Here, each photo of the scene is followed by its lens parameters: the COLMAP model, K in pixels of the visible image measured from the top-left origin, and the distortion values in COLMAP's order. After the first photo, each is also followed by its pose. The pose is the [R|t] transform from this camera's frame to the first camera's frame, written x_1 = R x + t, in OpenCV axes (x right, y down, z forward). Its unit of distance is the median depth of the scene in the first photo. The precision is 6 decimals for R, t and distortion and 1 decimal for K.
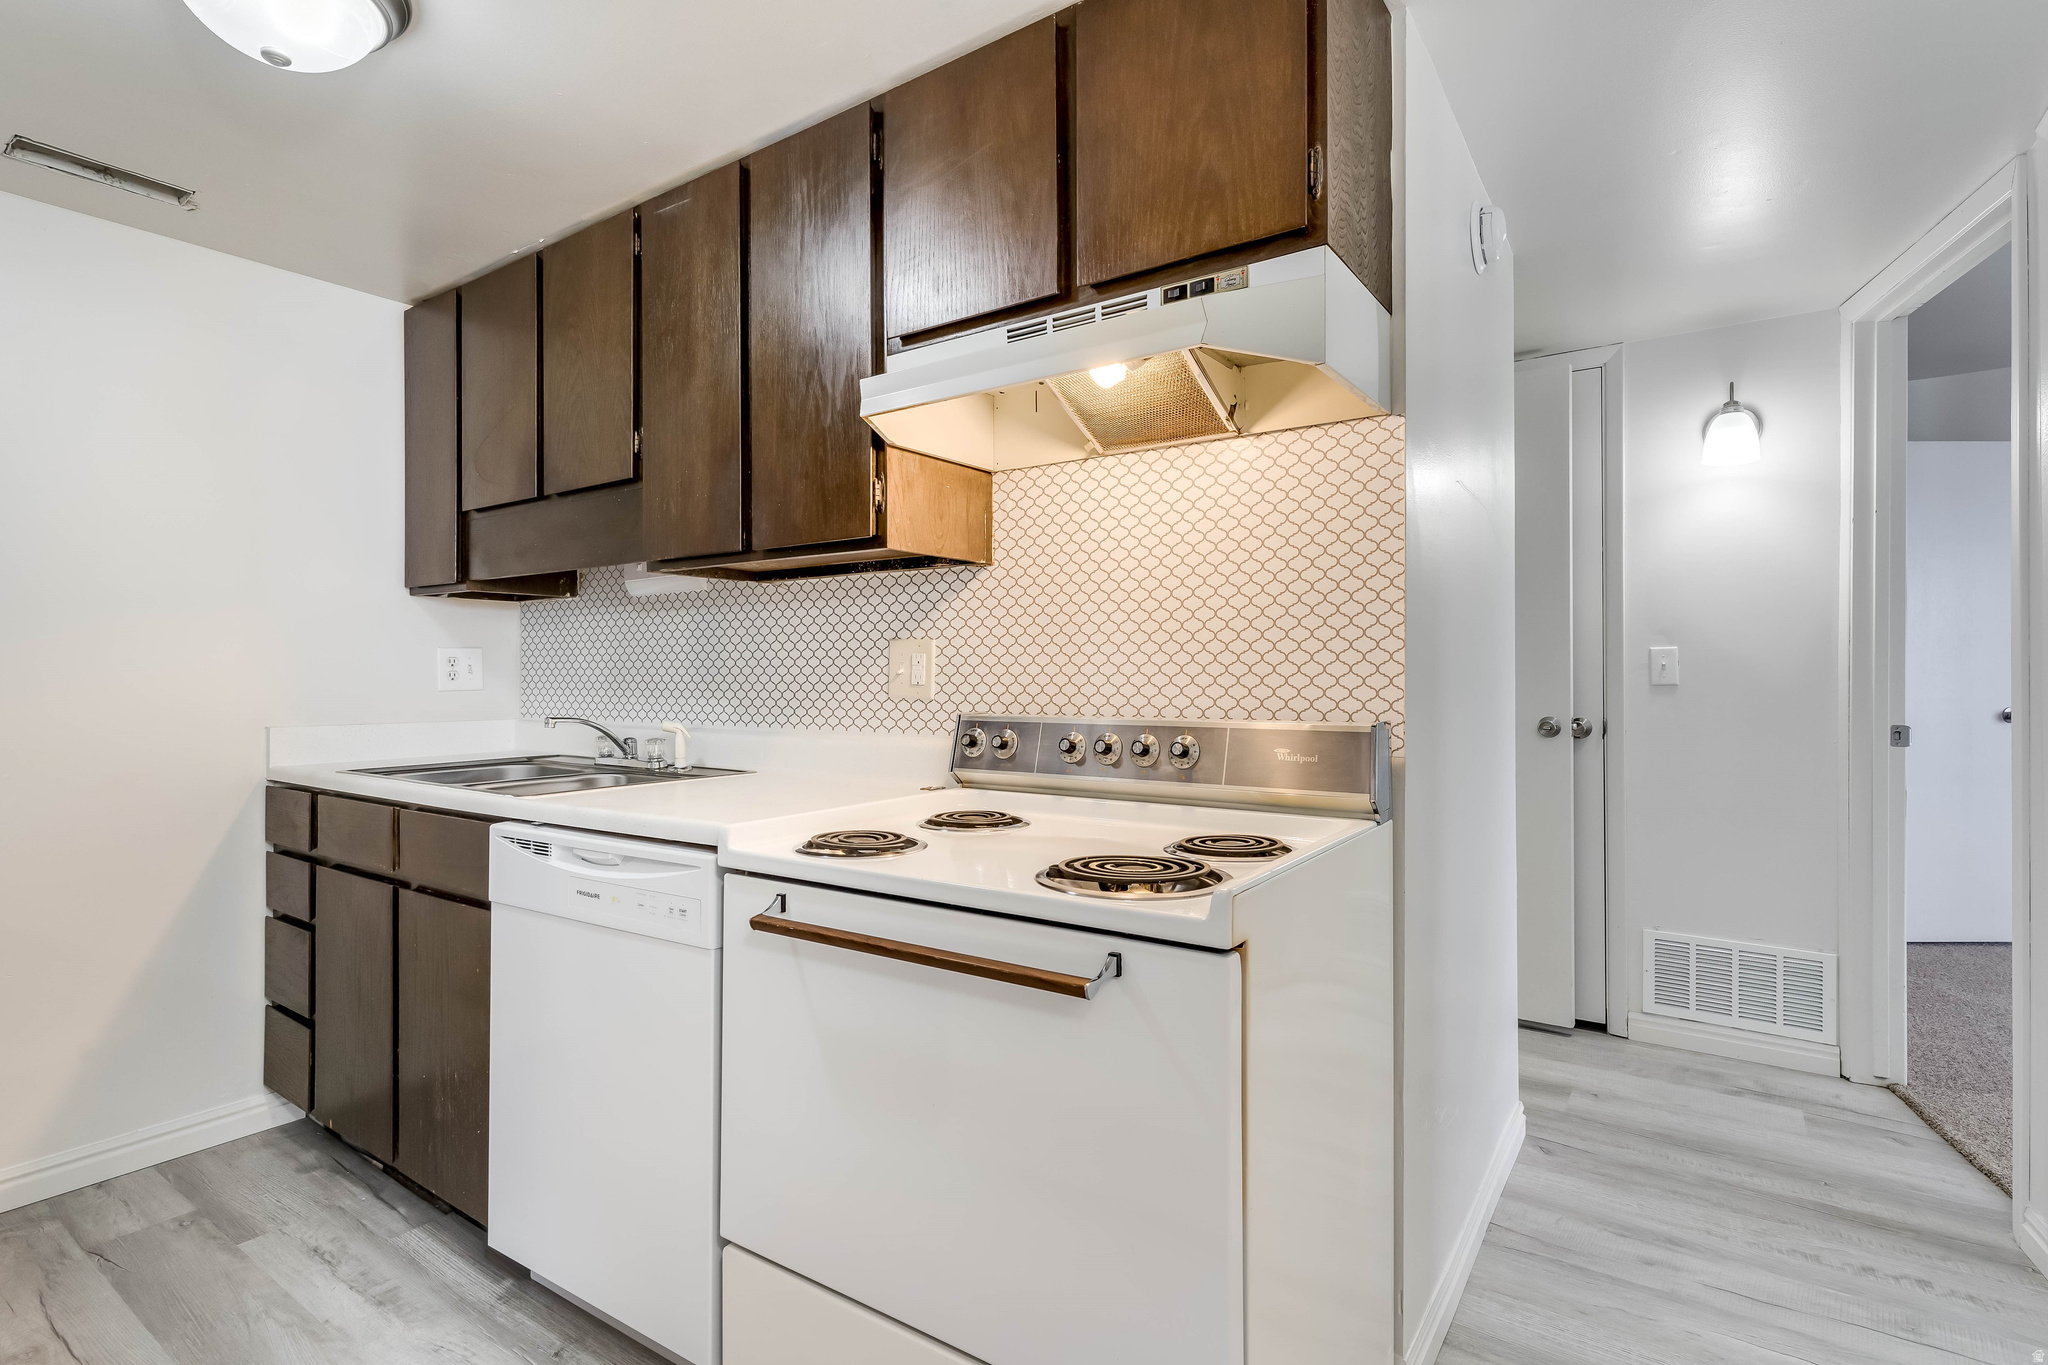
lens RADIAL K [[987.4, 0, 1028.5], [0, 987.4, 668.4], [0, 0, 1]] dist [0.005173, -0.001841]
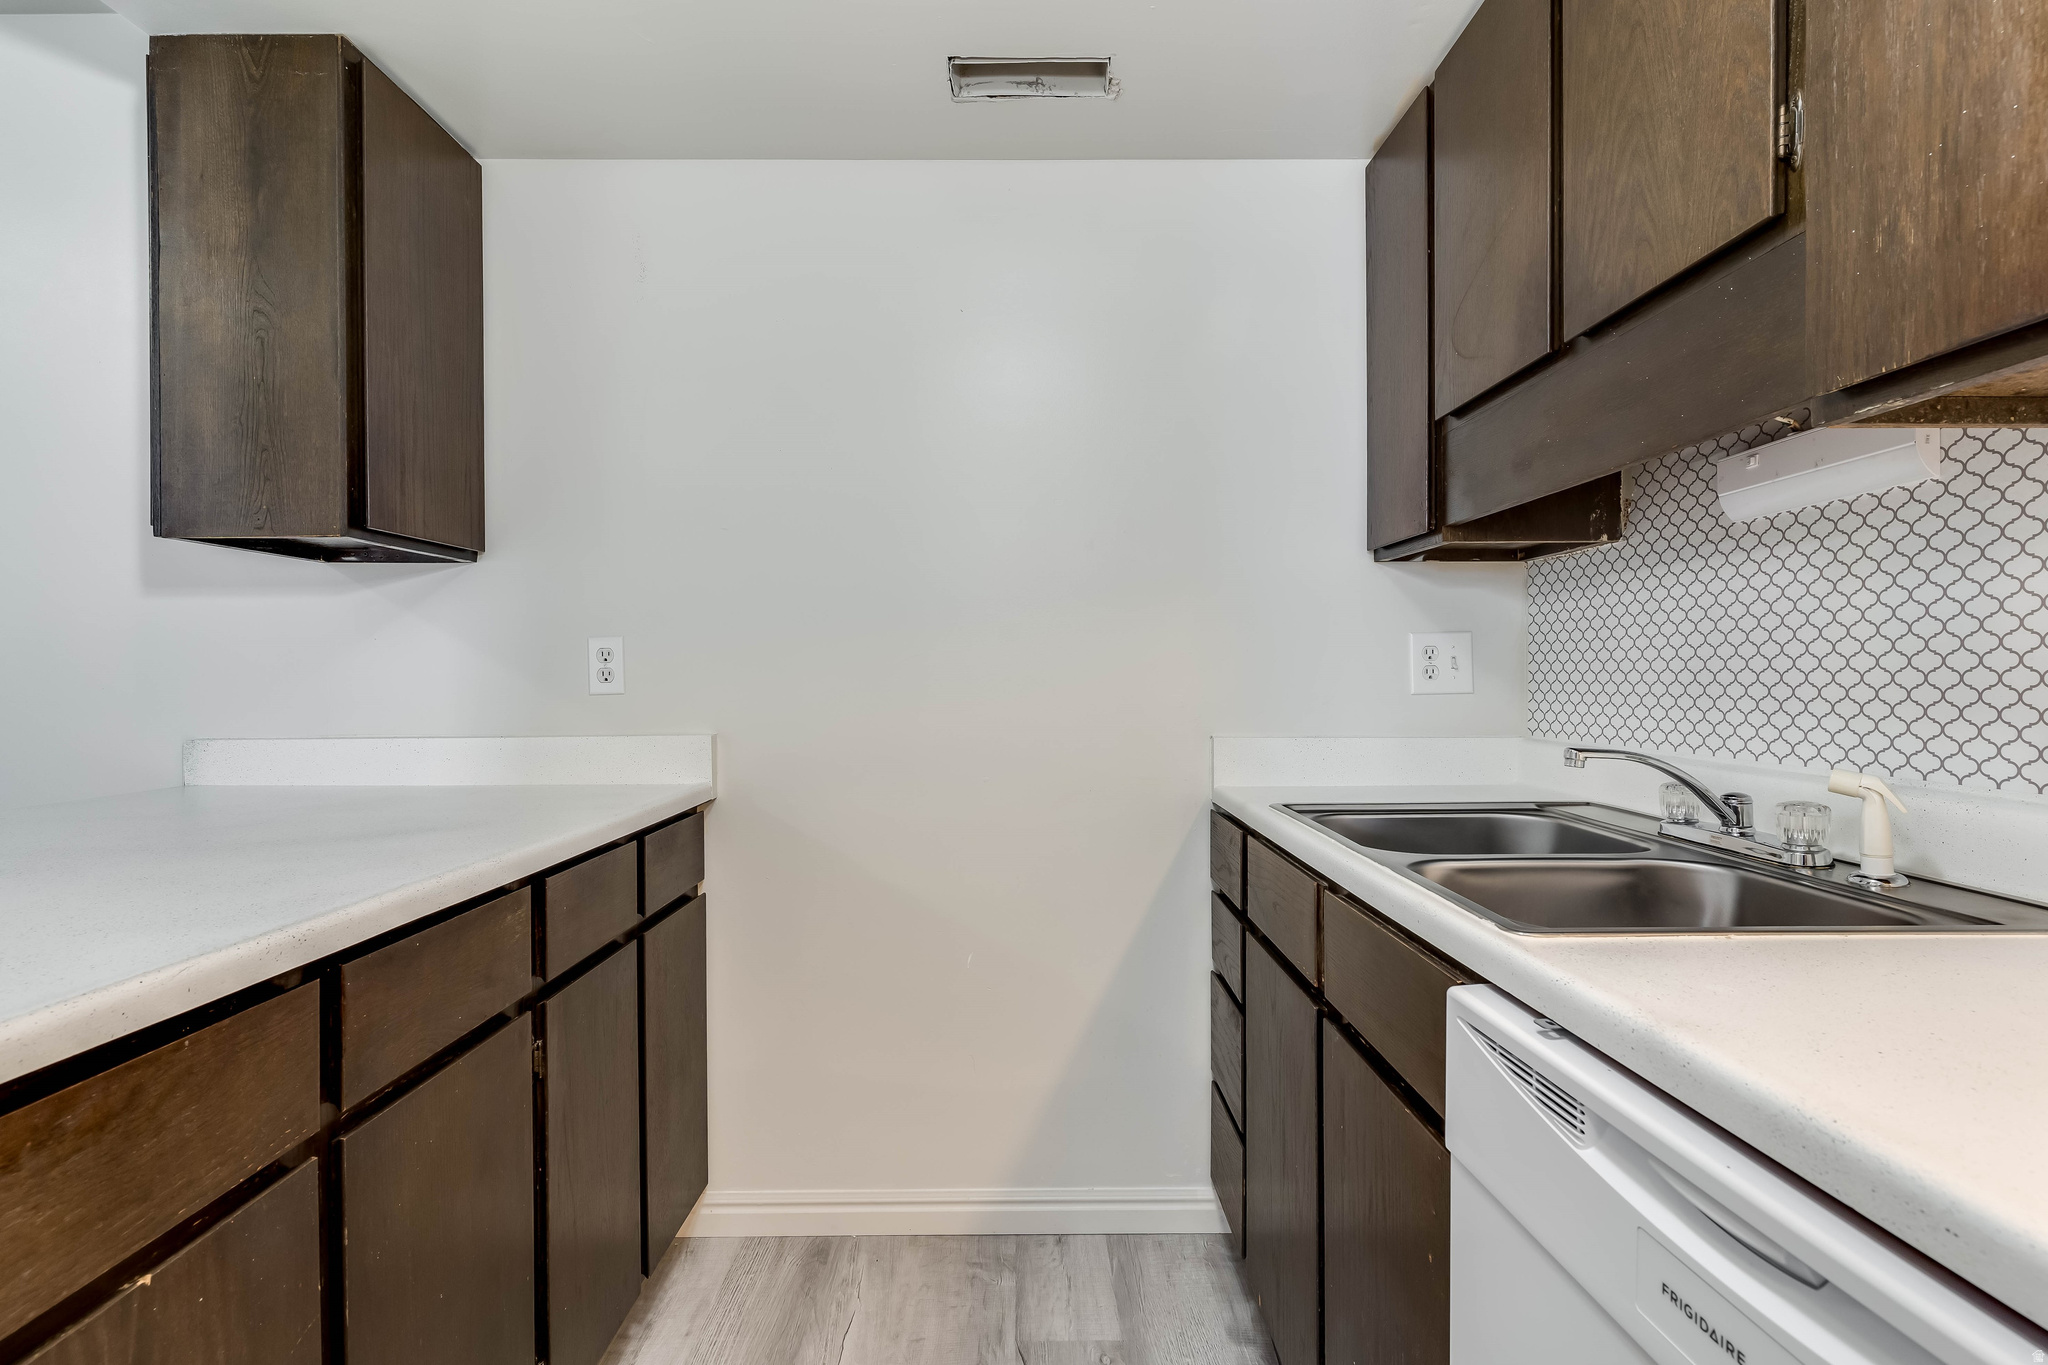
lens RADIAL K [[987.4, 0, 1016.4], [0, 987.4, 681.2], [0, 0, 1]] dist [0.005173, -0.001841]
pose [[0.573043, 0.005400, -0.819508, -0.198548], [0.008307, 0.999889, 0.012397, 0.002588], [0.819483, -0.013912, 0.572934, 0.404347]]
